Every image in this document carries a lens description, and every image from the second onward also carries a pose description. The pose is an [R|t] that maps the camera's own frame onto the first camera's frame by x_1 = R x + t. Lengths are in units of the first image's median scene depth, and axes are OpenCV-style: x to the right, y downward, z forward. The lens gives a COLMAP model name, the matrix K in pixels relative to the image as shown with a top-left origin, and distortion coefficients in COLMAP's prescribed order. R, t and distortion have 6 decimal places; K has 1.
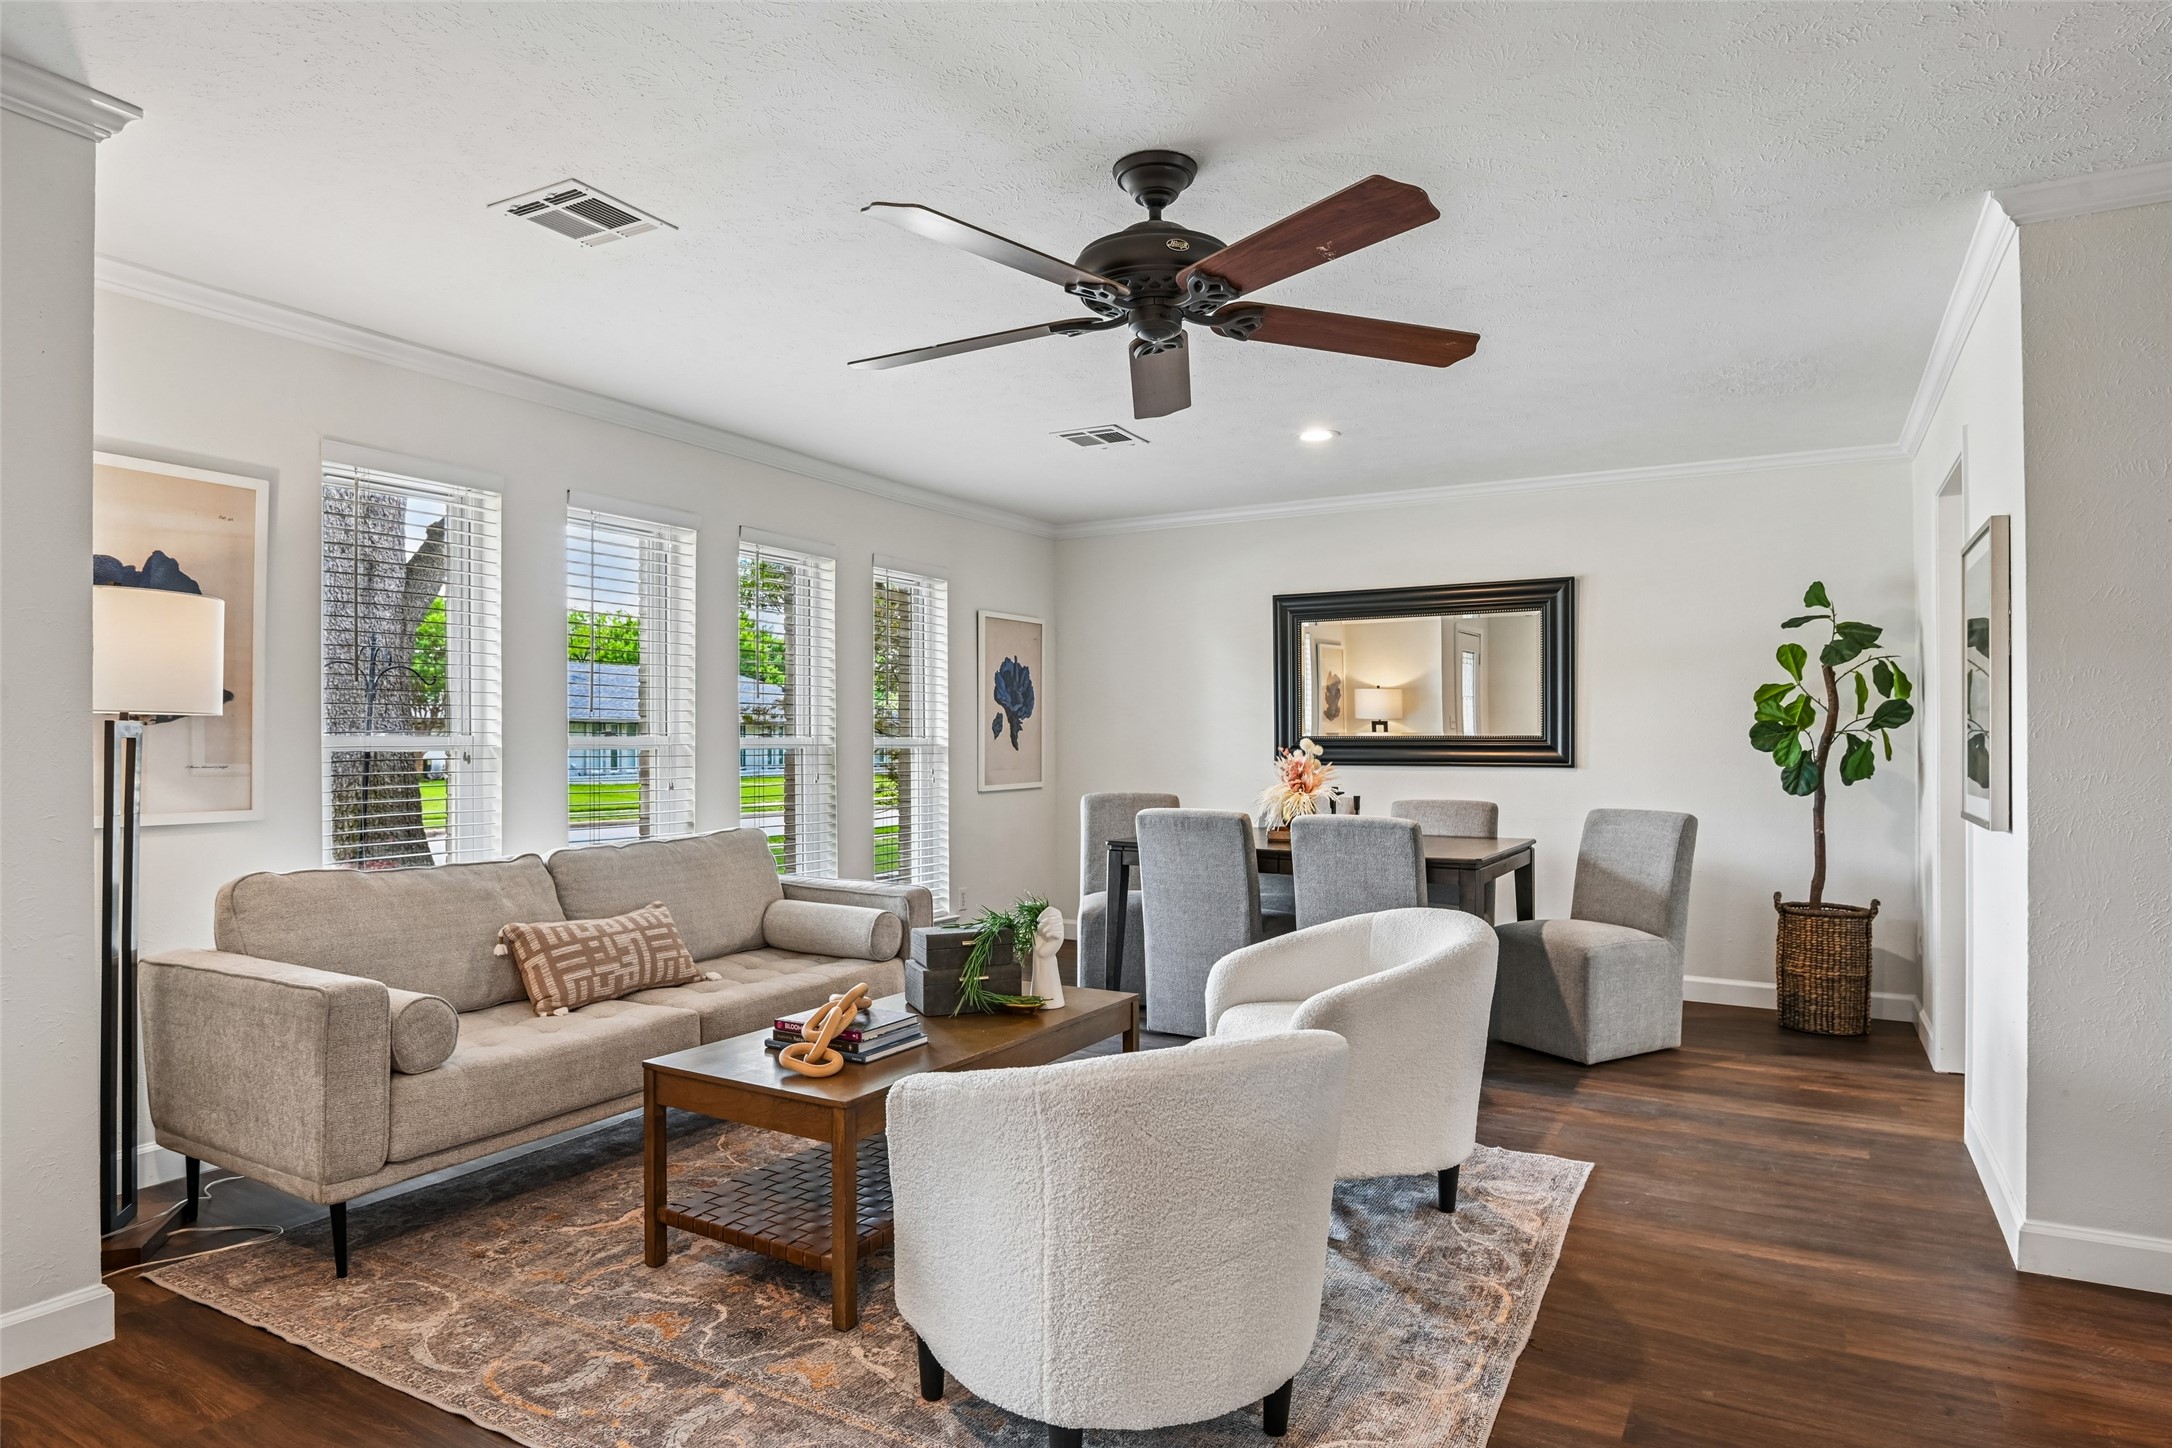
lens RADIAL K [[1253.1, 0, 1095.1], [0, 1253.1, 734.7], [0, 0, 1]] dist [-0.007143, -0.015196]
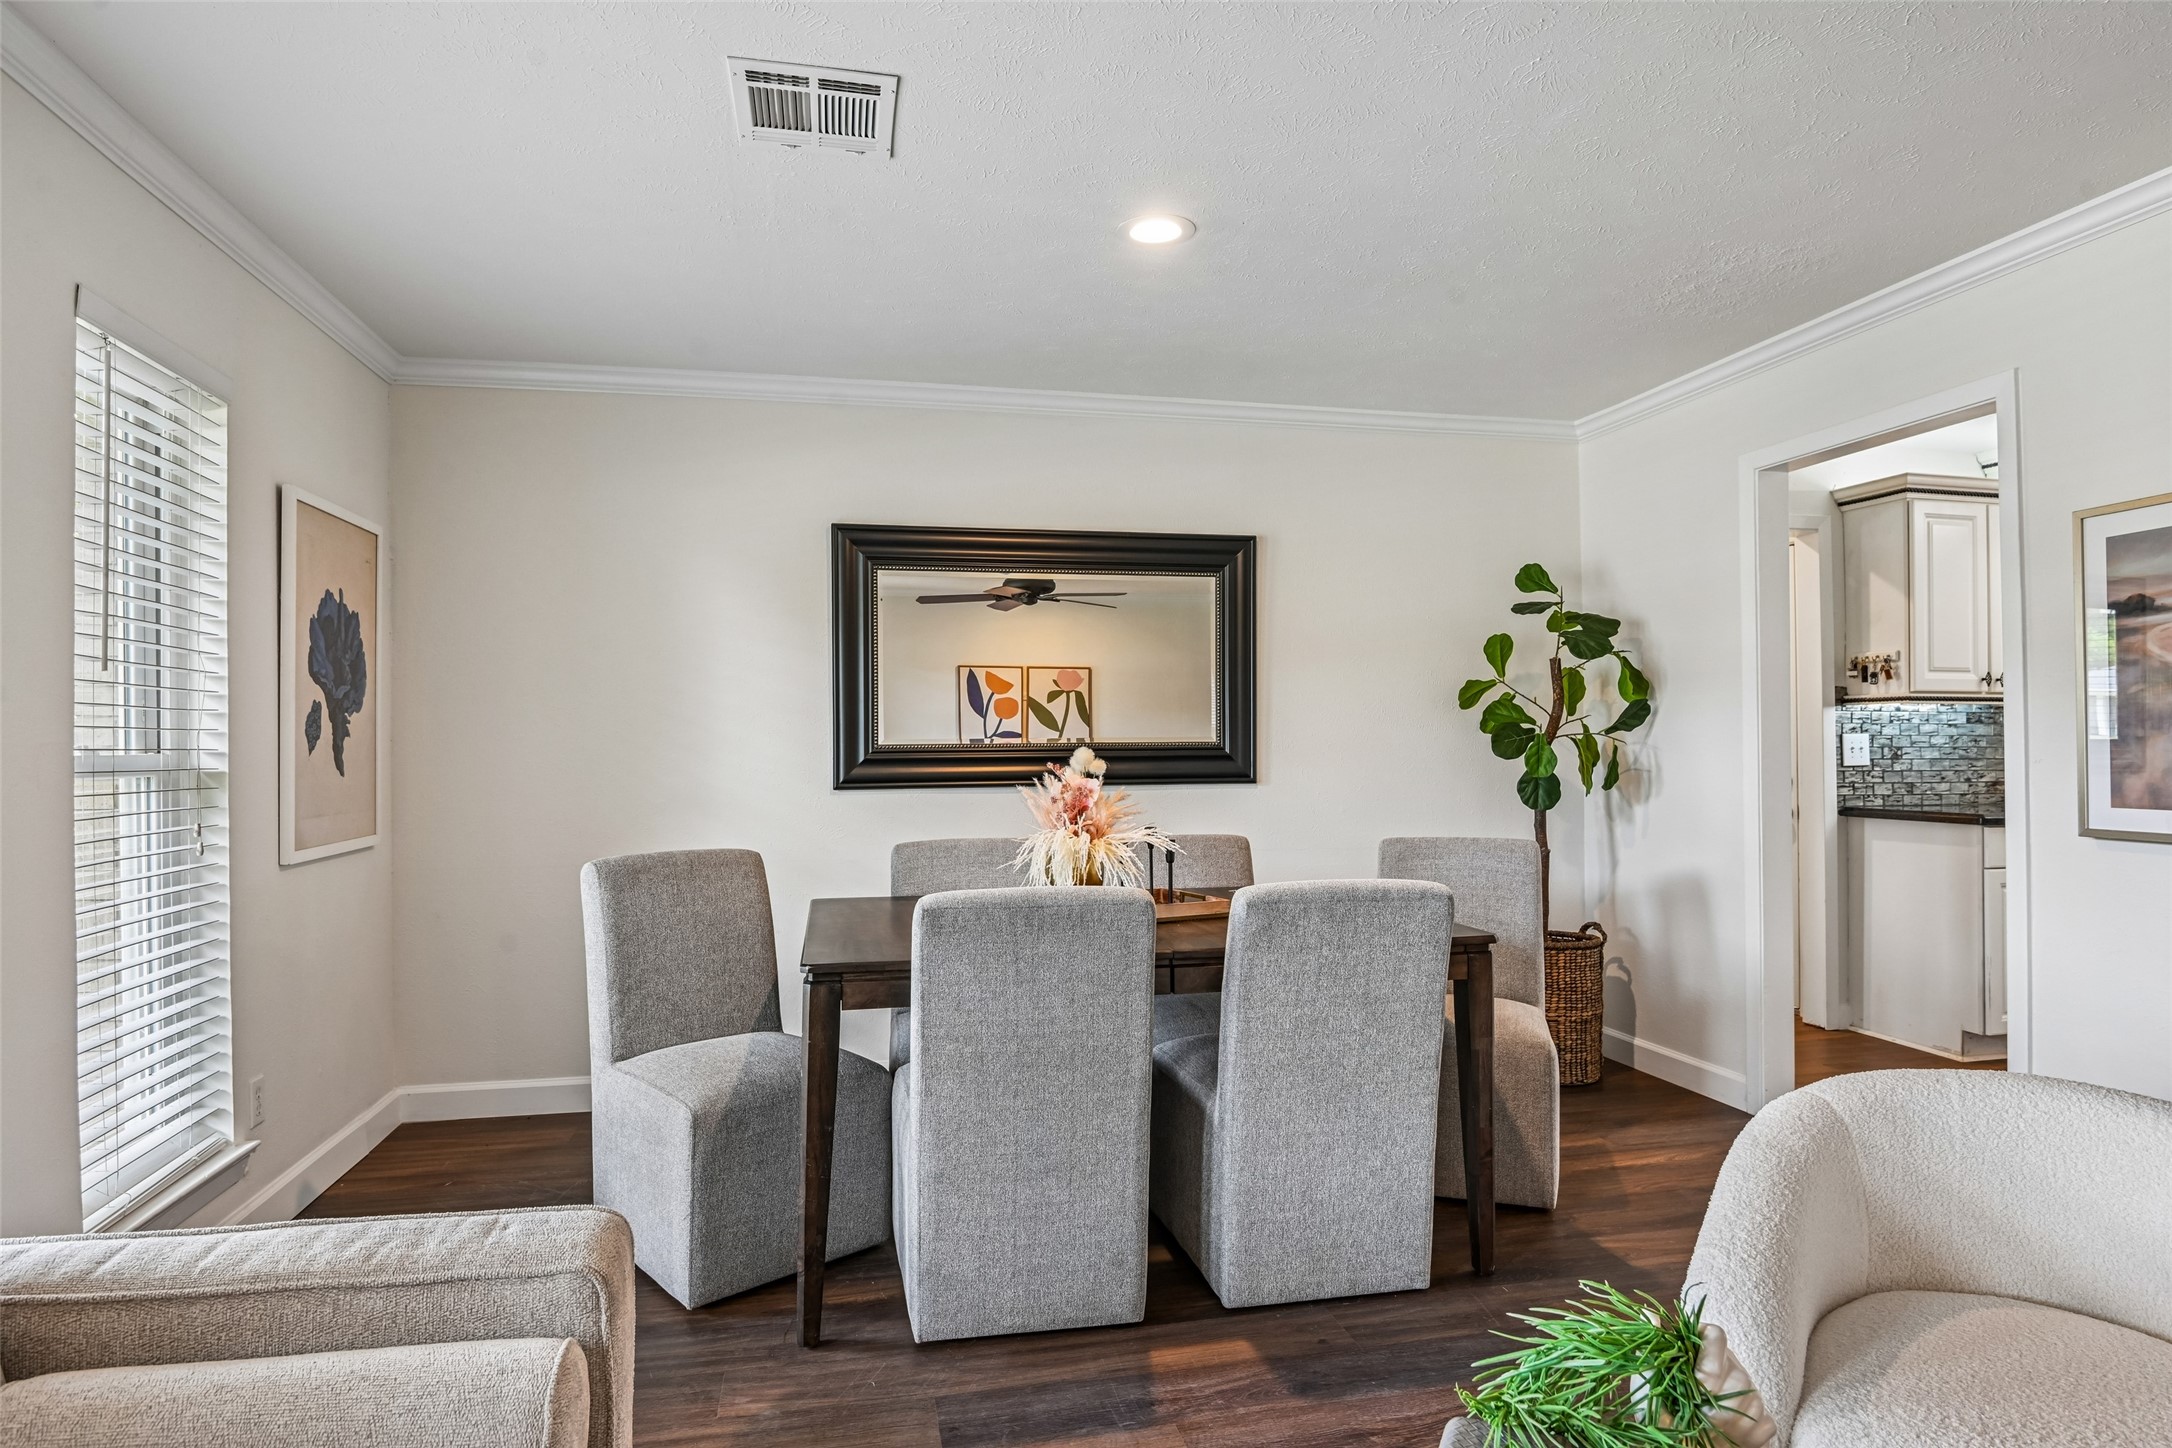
lens RADIAL K [[1212.5, 0, 1093.2], [0, 1212.5, 736.4], [0, 0, 1]] dist [-0.007337, -0.000903]
pose [[0.742383, -0.000785, 0.669975, -0.192352], [0.005562, 0.999972, -0.004992, 0.000674], [-0.669953, 0.007432, 0.742367, 0.511148]]
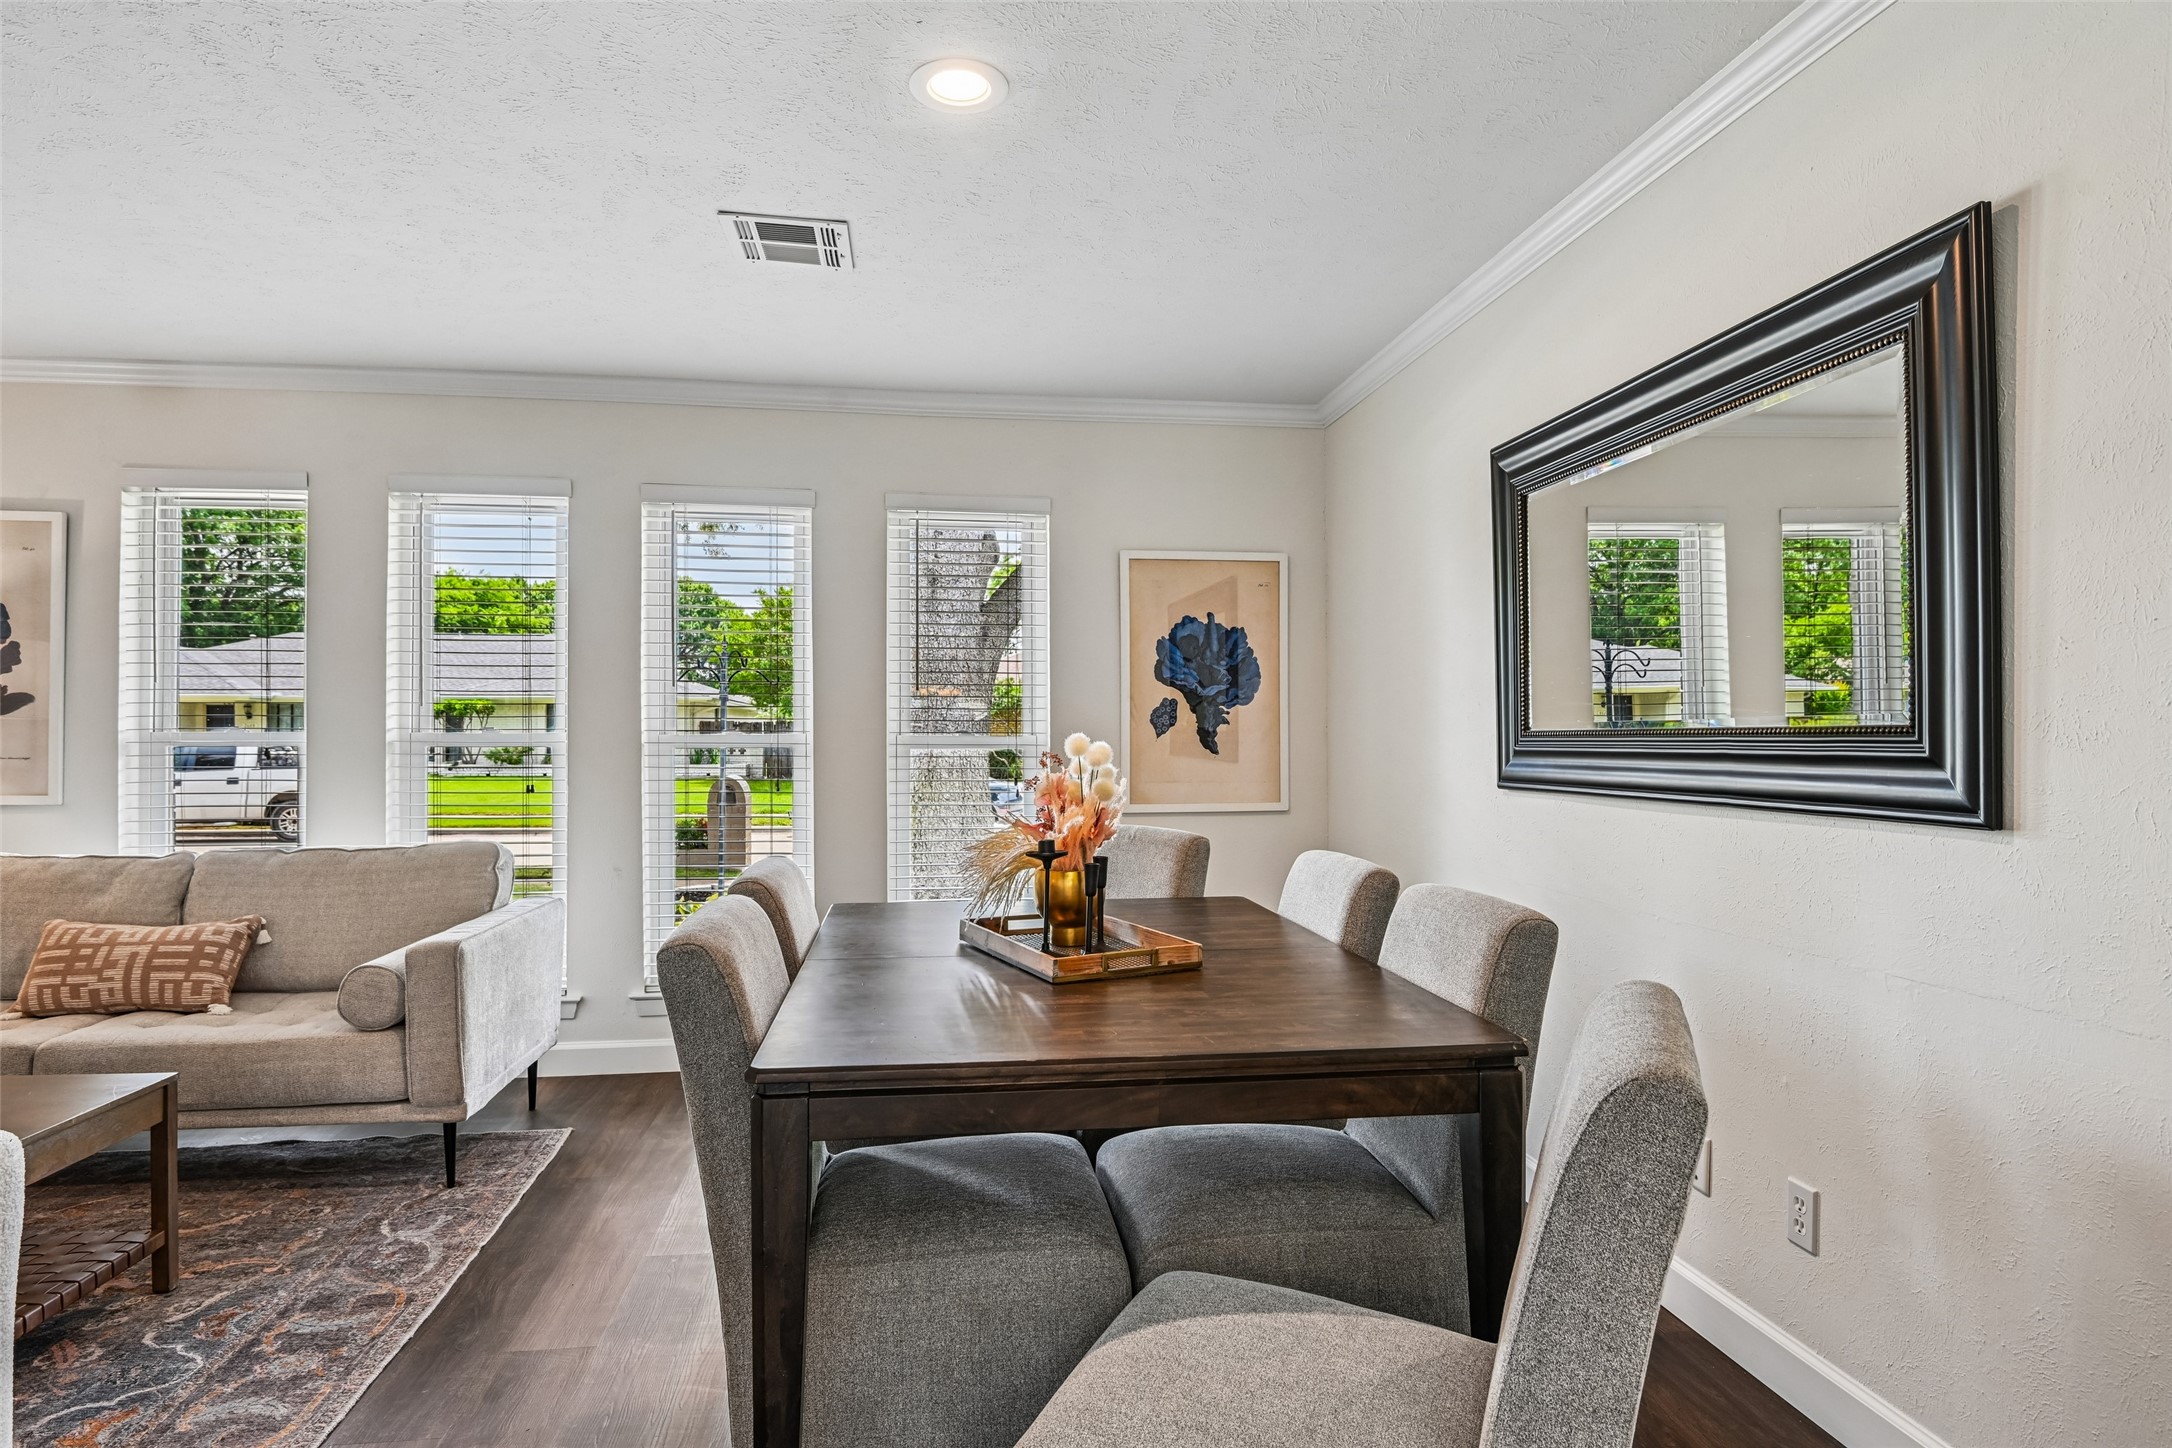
lens RADIAL K [[1199.5, 0, 1086.0], [0, 1199.5, 724.0], [0, 0, 1]] dist [-0.034596, 0.000524]
pose [[0.615787, -0.007652, -0.787875, 0.467394], [0.000891, 0.999959, -0.009015, 0.002820], [0.787912, 0.004849, 0.615769, 0.648659]]
